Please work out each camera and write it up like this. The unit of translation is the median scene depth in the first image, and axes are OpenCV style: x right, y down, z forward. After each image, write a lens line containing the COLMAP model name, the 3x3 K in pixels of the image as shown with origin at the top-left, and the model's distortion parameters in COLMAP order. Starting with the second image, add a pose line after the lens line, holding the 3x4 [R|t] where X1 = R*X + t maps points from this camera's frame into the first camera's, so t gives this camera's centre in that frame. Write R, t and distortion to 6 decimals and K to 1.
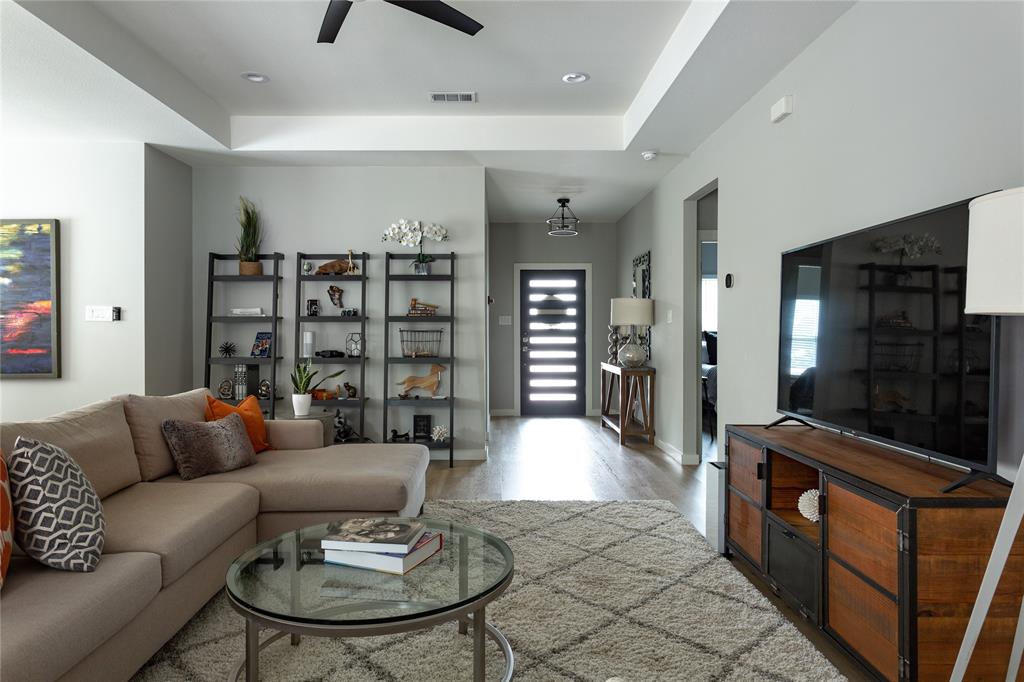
lens RADIAL K [[648.7, 0, 505.3], [0, 648.7, 339.4], [0, 0, 1]] dist [-0.009486, 0.010513]
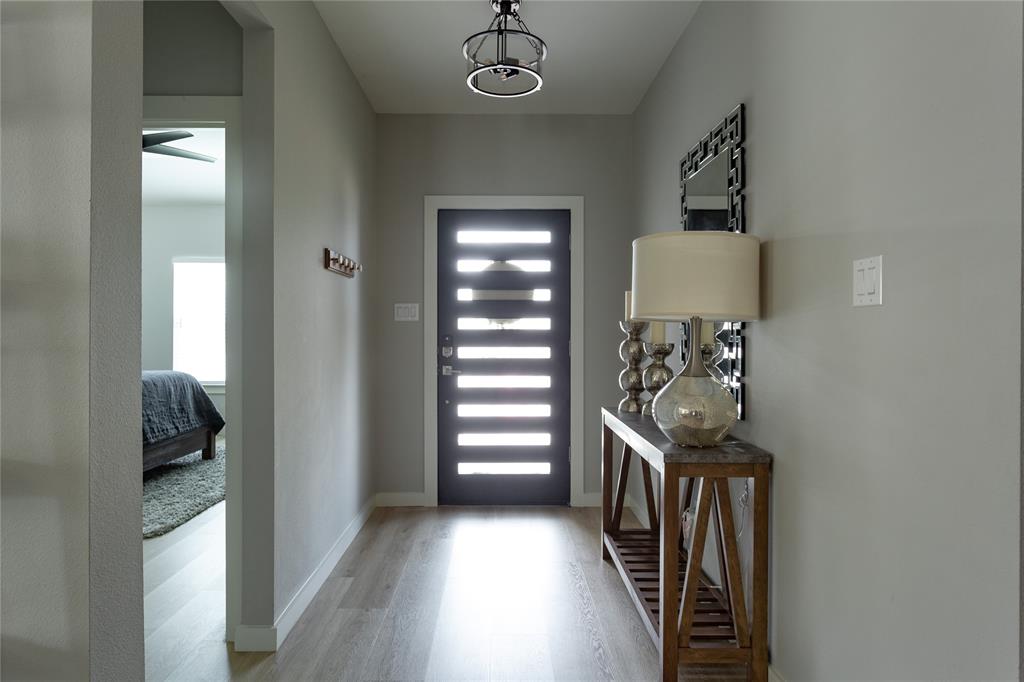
lens RADIAL K [[648.7, 0, 512.3], [0, 648.7, 338.7], [0, 0, 1]] dist [-0.009486, 0.010513]
pose [[0.999948, 0.003528, 0.009530, 0.075104], [-0.003504, 0.999991, -0.002470, -0.008044], [-0.009538, 0.002437, 0.999952, 0.509208]]
